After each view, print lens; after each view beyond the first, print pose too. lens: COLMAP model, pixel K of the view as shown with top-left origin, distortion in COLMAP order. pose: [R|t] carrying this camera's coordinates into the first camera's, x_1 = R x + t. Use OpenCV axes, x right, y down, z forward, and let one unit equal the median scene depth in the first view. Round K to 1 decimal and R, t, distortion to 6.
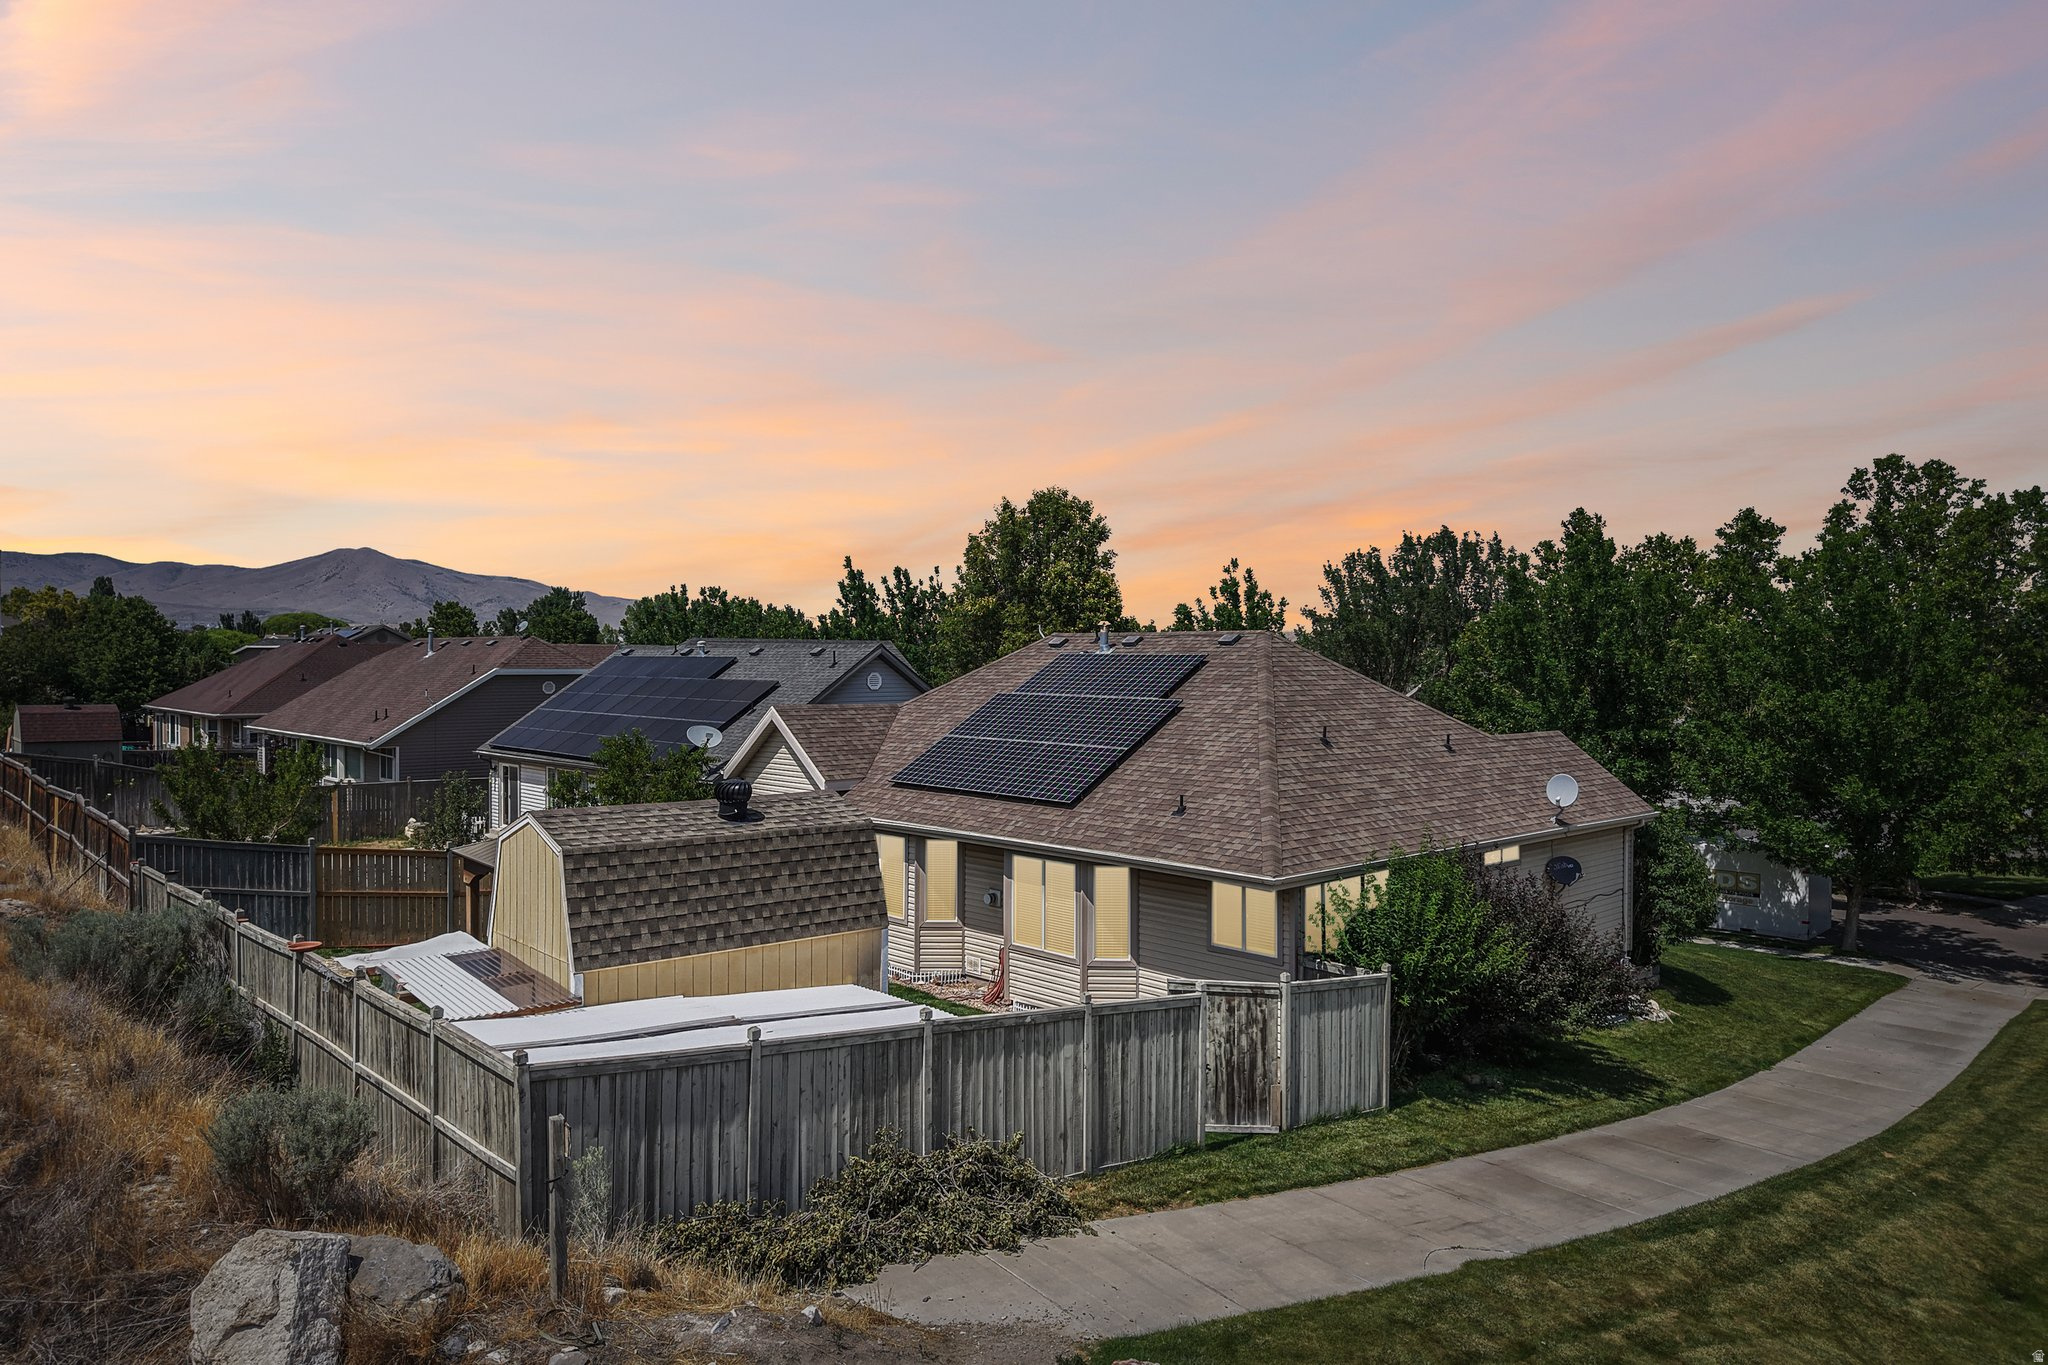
lens RADIAL K [[1369.0, 0, 980.7], [0, 1369.0, 679.3], [0, 0, 1]] dist [-0.001245, -0.000683]
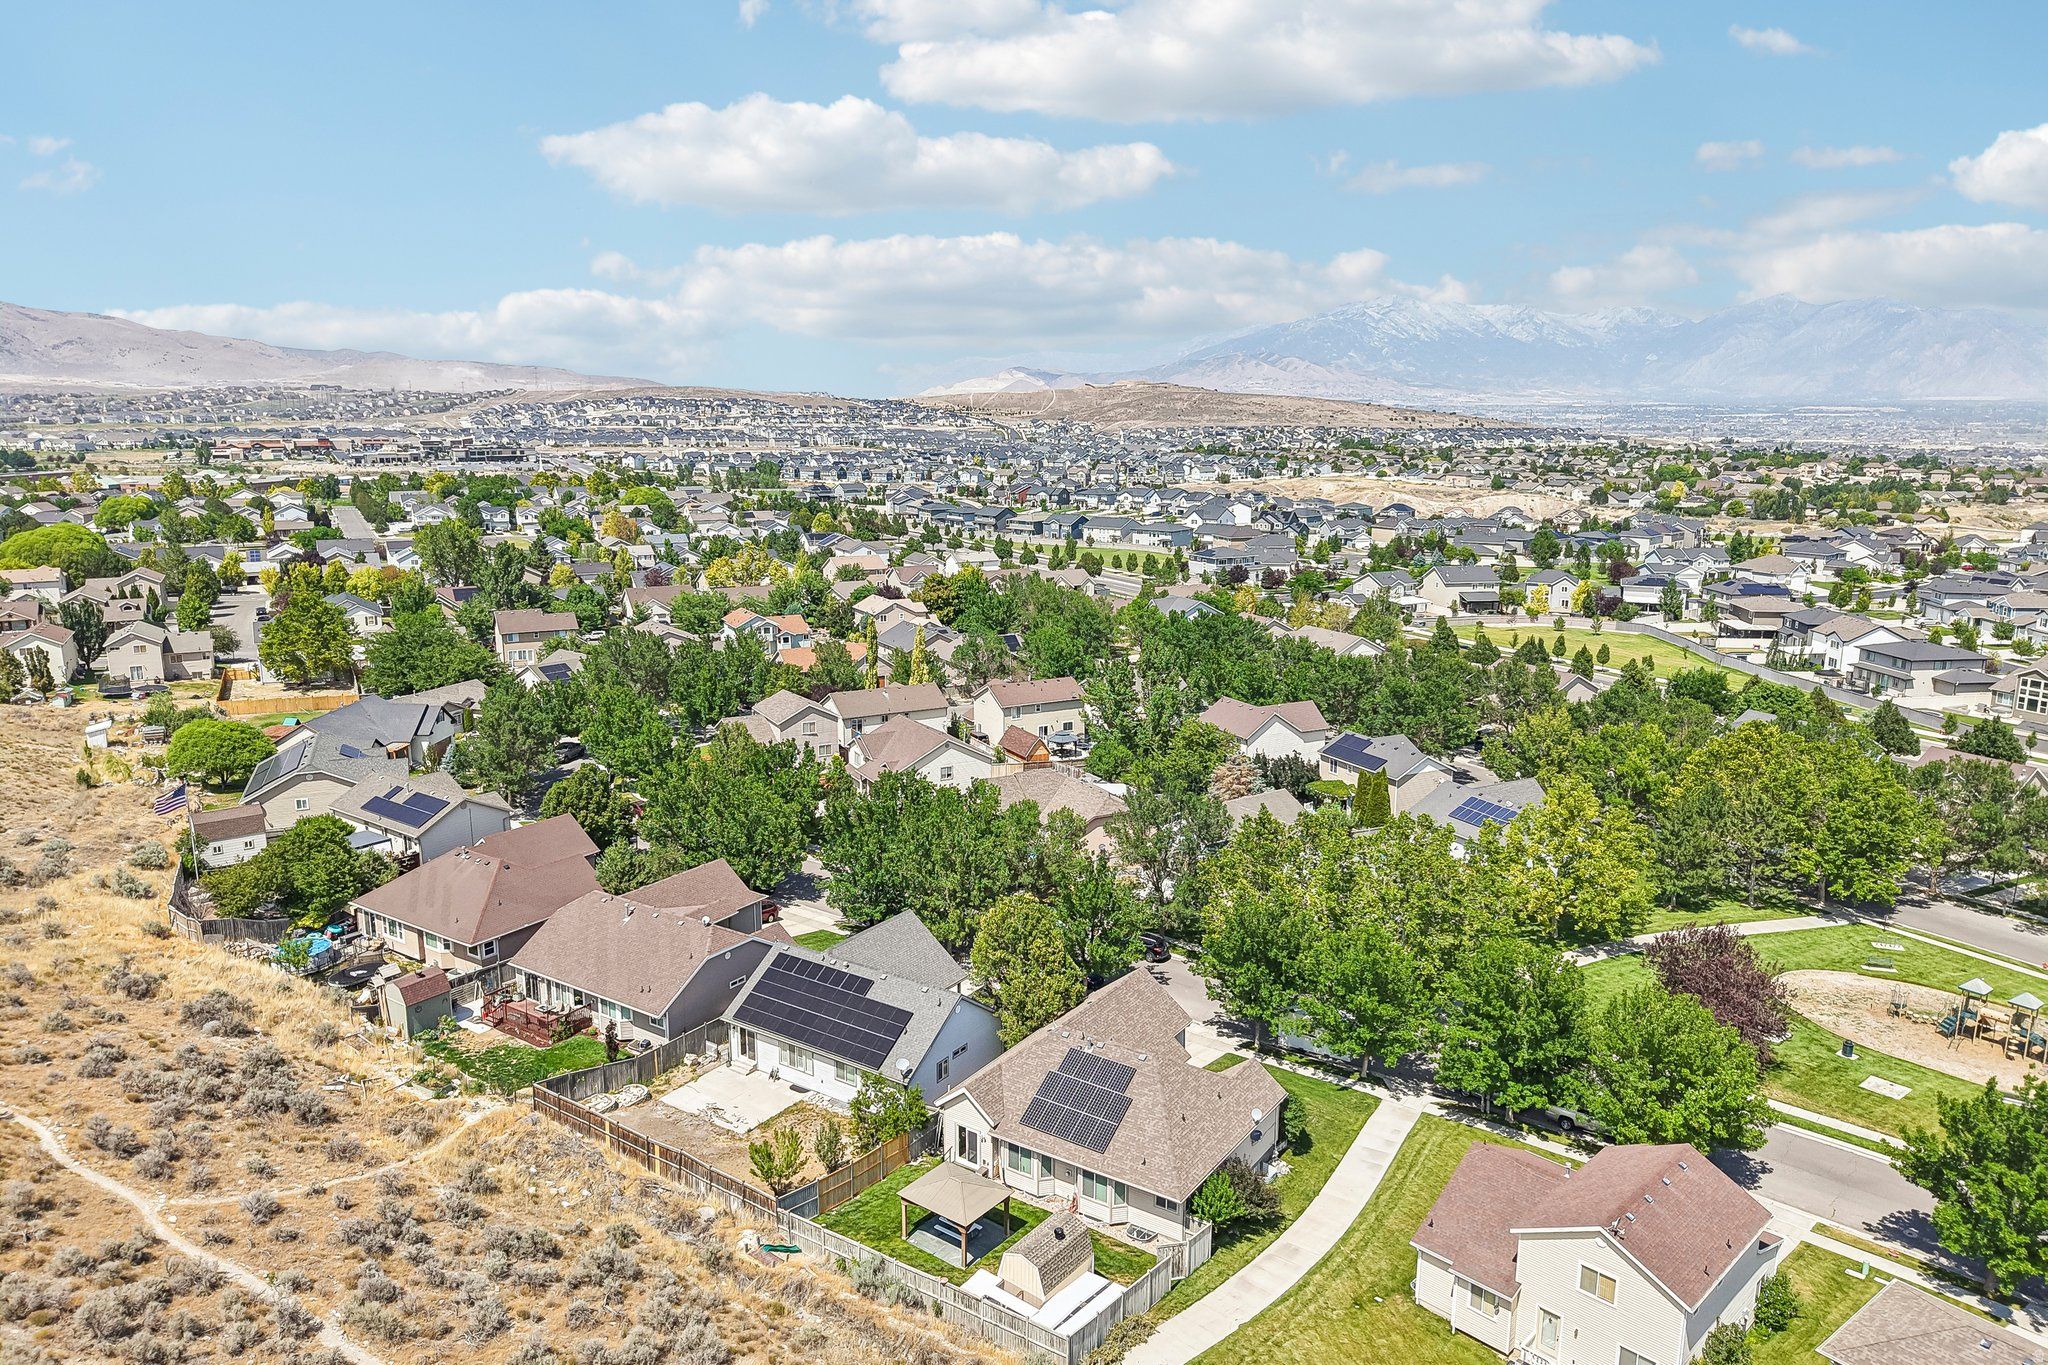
lens RADIAL K [[1373.4, 0, 1019.9], [0, 1373.4, 689.9], [0, 0, 1]] dist [0.014479, -0.006205]
pose [[0.969526, -0.055833, 0.238540, -0.894397], [0.009309, 0.981377, 0.191868, -1.714967], [-0.244810, -0.183801, 0.951990, -1.878234]]
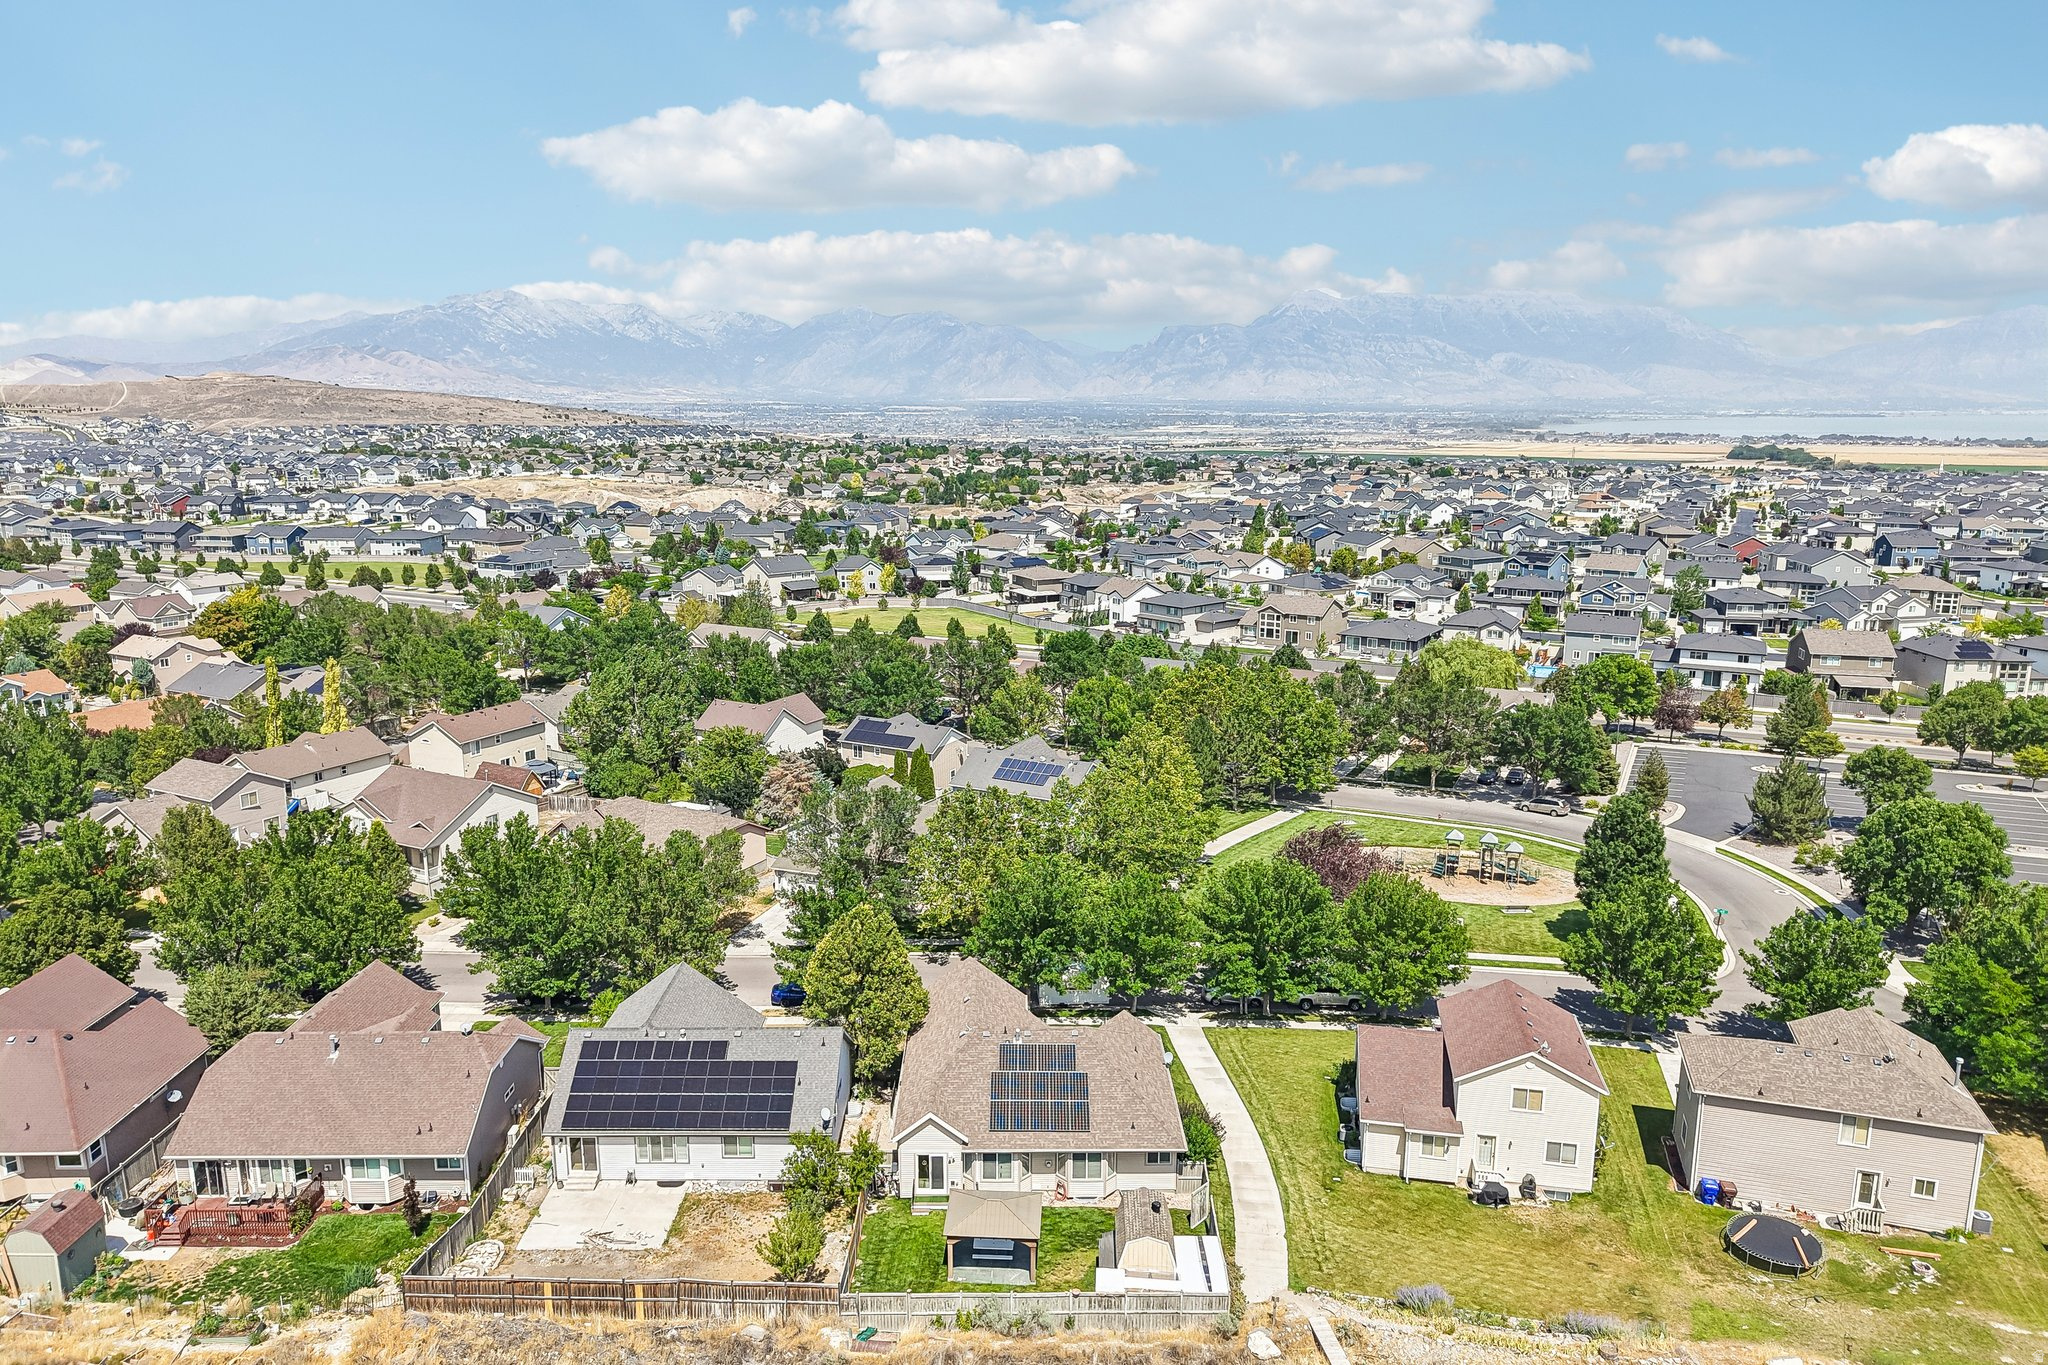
lens RADIAL K [[1373.4, 0, 1019.9], [0, 1373.4, 689.9], [0, 0, 1]] dist [0.014479, -0.006205]
pose [[0.653124, -0.158143, 0.740554, -2.489400], [0.011057, 0.979838, 0.199489, -1.716517], [-0.757170, -0.122103, 0.641704, -0.827481]]
